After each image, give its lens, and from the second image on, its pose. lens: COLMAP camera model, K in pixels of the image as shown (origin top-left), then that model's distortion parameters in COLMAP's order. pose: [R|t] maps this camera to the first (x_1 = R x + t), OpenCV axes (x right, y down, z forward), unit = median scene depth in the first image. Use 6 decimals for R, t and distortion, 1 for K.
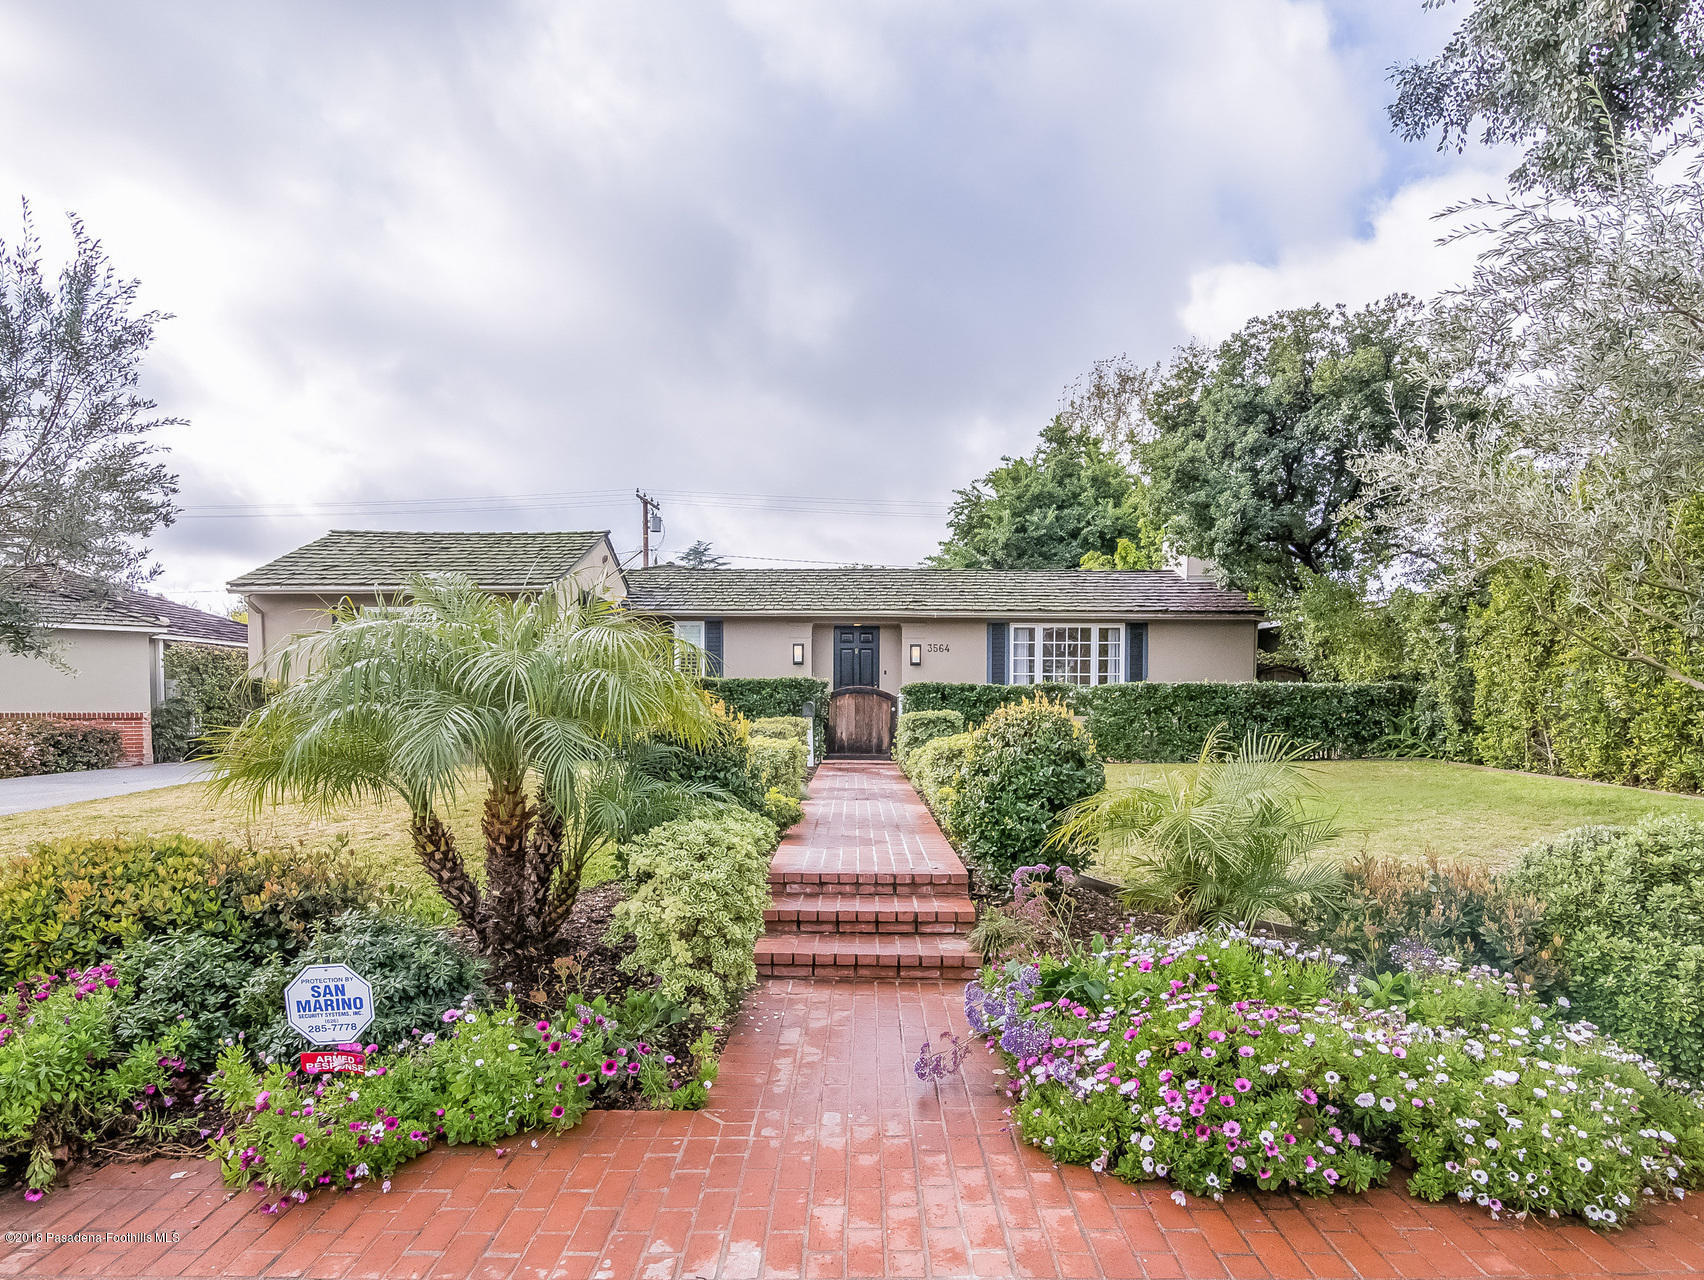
lens RADIAL K [[910.8, 0, 818.4], [0, 910.8, 662.4], [0, 0, 1]] dist [-0.001827, -0.000811]
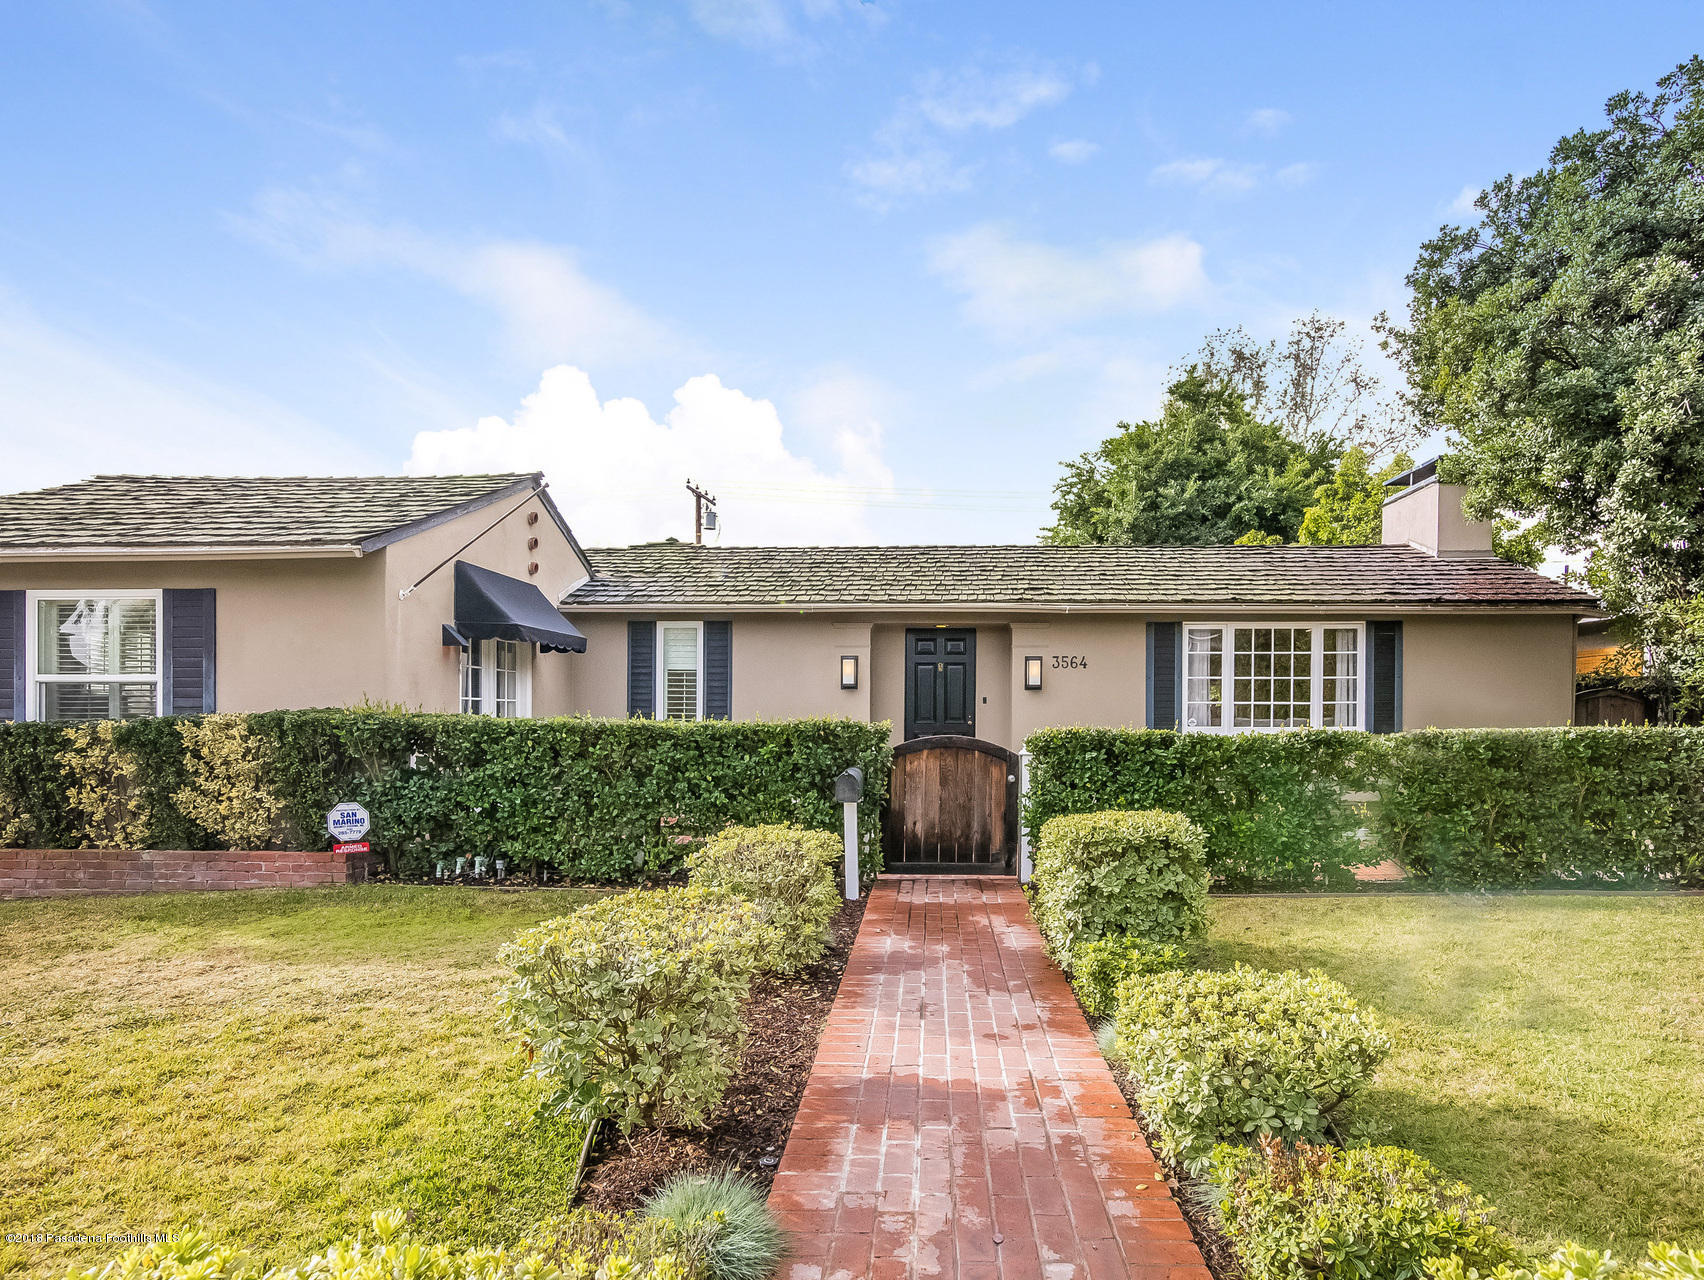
lens RADIAL K [[881.8, 0, 890.0], [0, 881.8, 709.7], [0, 0, 1]] dist [0.013095, 0.000026]
pose [[0.999931, -0.002850, -0.011435, 0.013392], [0.003316, 0.999158, 0.040902, -0.008143], [0.011309, -0.040937, 0.999098, 0.378965]]
